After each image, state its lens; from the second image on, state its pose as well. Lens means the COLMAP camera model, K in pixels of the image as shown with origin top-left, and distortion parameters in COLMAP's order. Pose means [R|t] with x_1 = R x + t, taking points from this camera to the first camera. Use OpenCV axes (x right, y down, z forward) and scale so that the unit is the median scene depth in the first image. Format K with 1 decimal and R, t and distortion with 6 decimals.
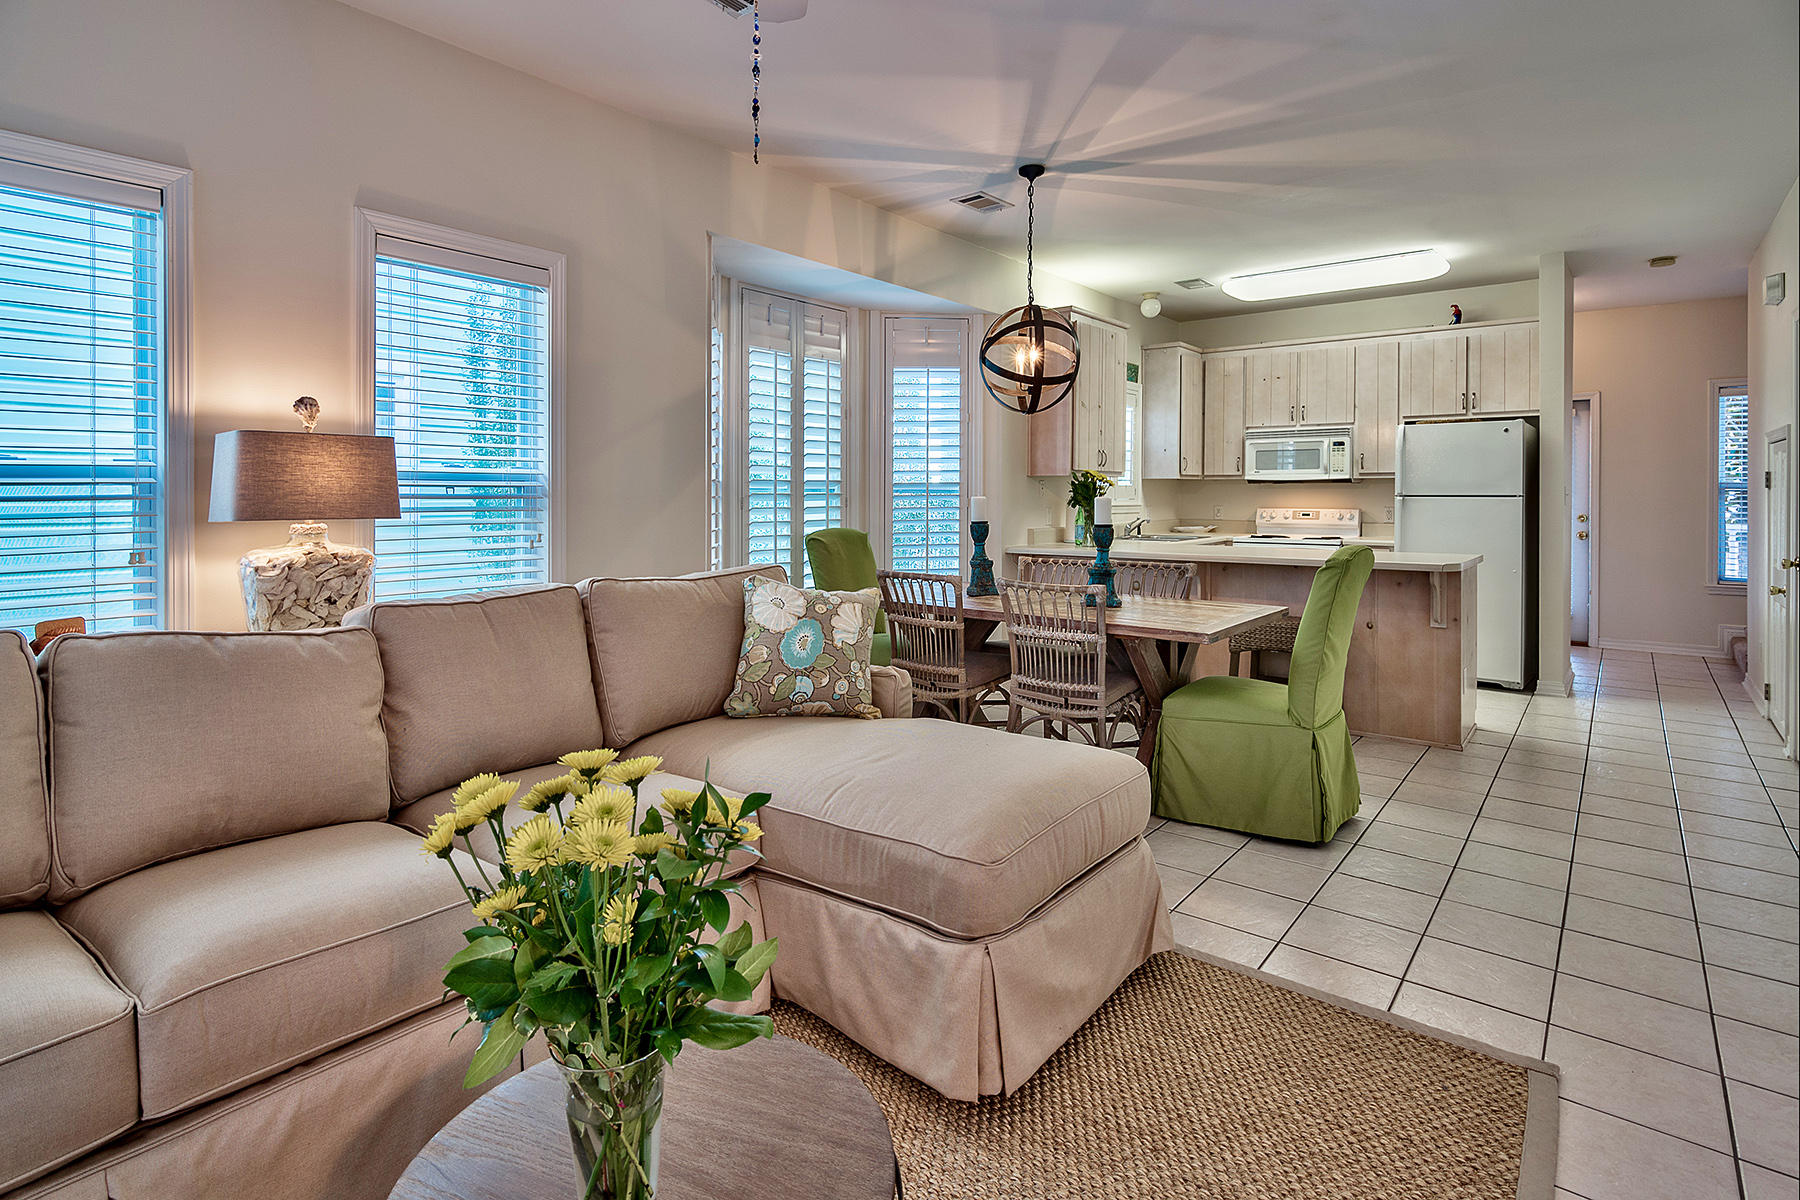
lens RADIAL K [[904.6, 0, 901.5], [0, 904.6, 494.8], [0, 0, 1]] dist [-0.001710, -0.000315]
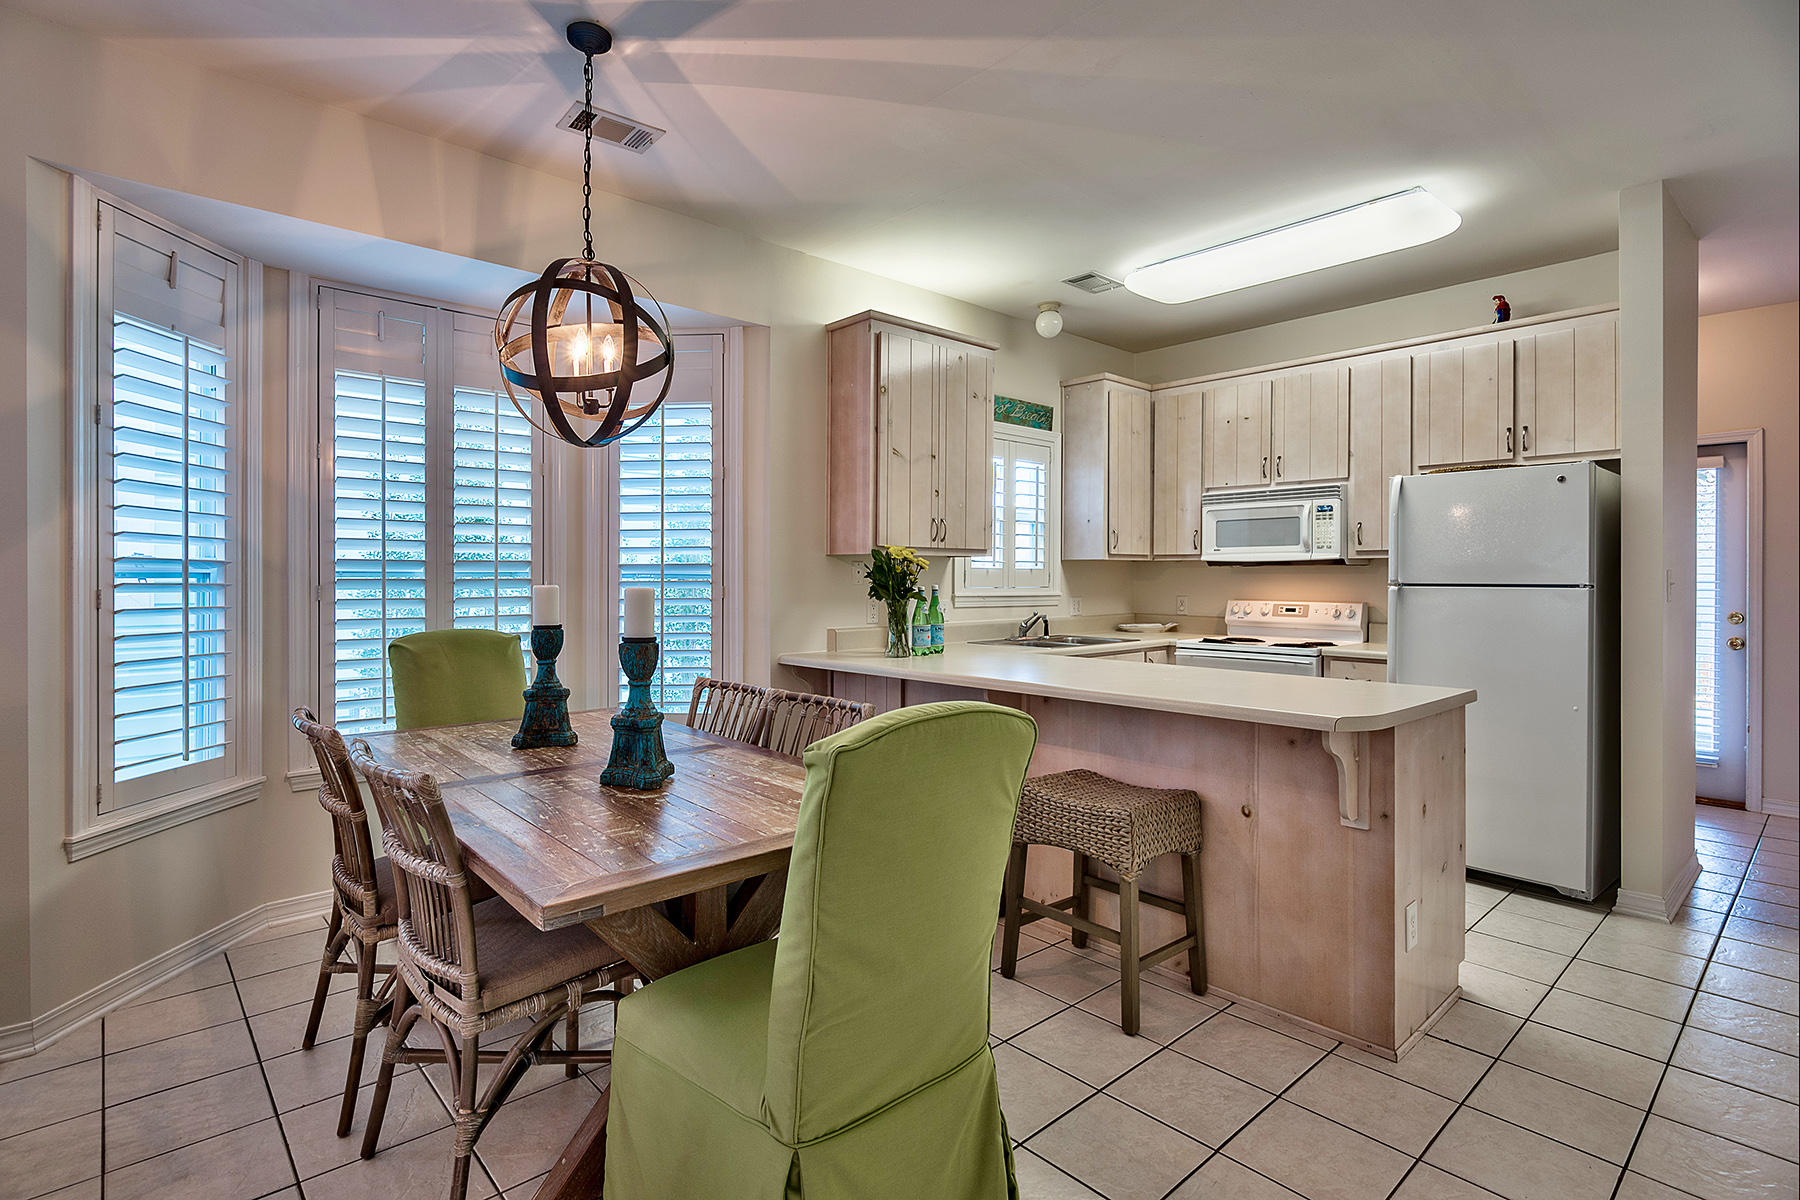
lens RADIAL K [[883.0, 0, 898.8], [0, 883.0, 575.3], [0, 0, 1]] dist [-0.000093, -0.000079]
pose [[0.988020, 0.001870, -0.154314, 0.273860], [-0.002489, 0.999990, -0.003821, -0.002014], [0.154305, 0.004159, 0.988014, 0.289763]]
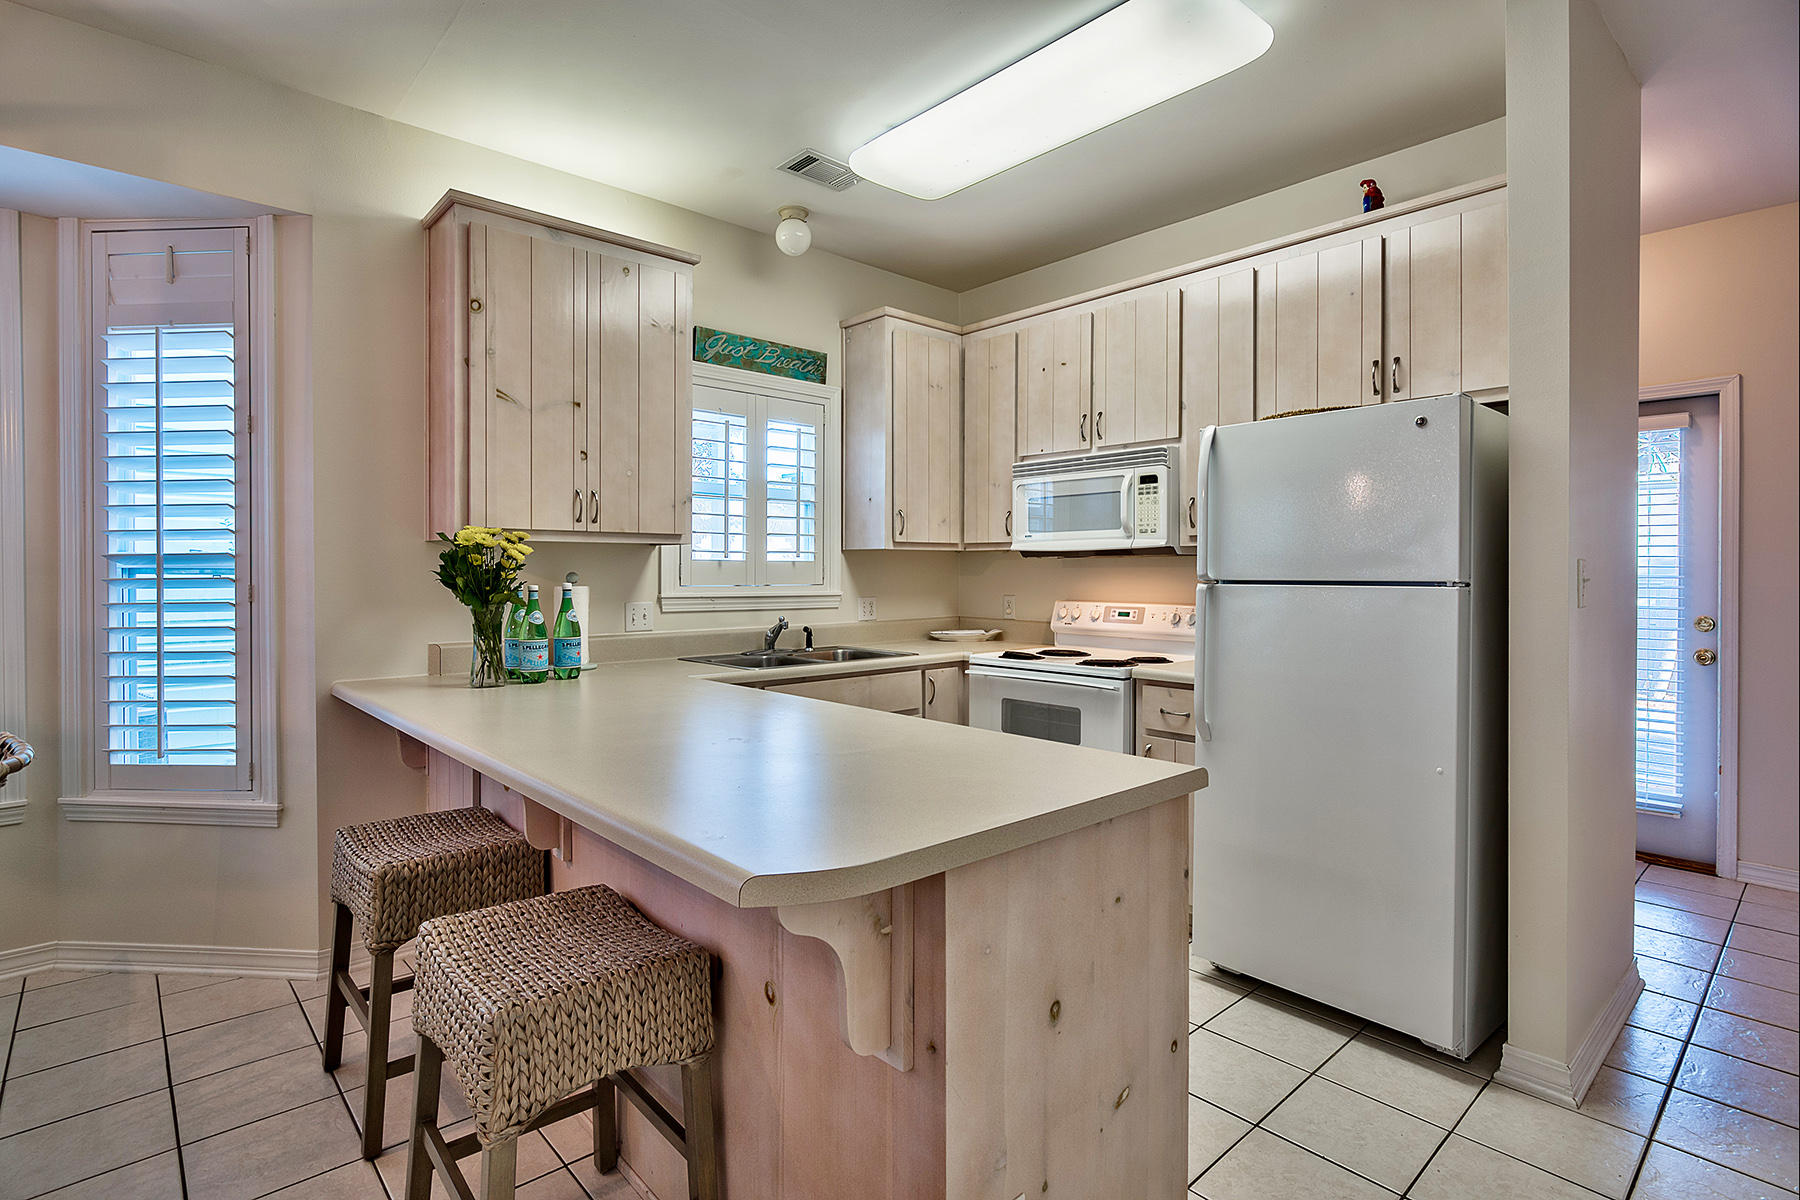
lens RADIAL K [[875.7, 0, 897.9], [0, 875.7, 574.5], [0, 0, 1]] dist [-0.001516, 0.000245]
pose [[0.987391, 0.001014, -0.158297, 0.434745], [-0.000953, 0.999999, 0.000464, -0.002205], [0.158297, -0.000307, 0.987391, 0.498439]]
